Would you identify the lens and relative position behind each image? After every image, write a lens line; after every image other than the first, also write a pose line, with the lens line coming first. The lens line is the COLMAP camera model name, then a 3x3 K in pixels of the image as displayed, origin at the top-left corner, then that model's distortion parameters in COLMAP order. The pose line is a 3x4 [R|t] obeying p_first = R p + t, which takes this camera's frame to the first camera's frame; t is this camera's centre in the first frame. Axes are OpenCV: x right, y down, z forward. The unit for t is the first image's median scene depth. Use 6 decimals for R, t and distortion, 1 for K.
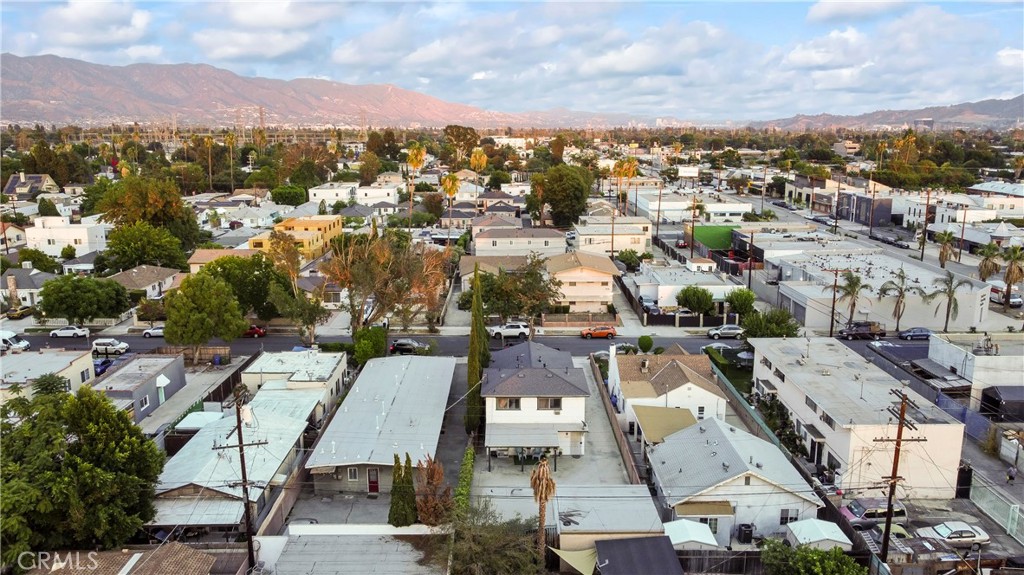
lens RADIAL K [[778.7, 0, 512.0], [0, 778.7, 287.5], [0, 0, 1]] dist [0.000285, -0.001285]
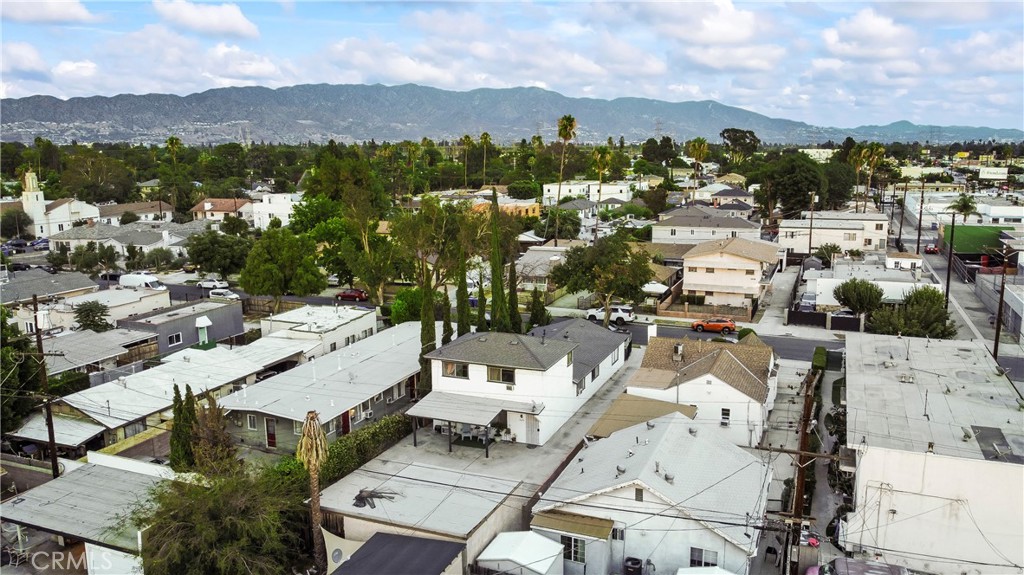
lens RADIAL K [[778.7, 0, 512.0], [0, 778.7, 287.5], [0, 0, 1]] dist [0.000285, -0.001285]
pose [[0.919564, 0.063649, -0.387750, 0.220085], [-0.072959, 0.997291, -0.009320, 0.039265], [0.386107, 0.036861, 0.921717, 0.155504]]
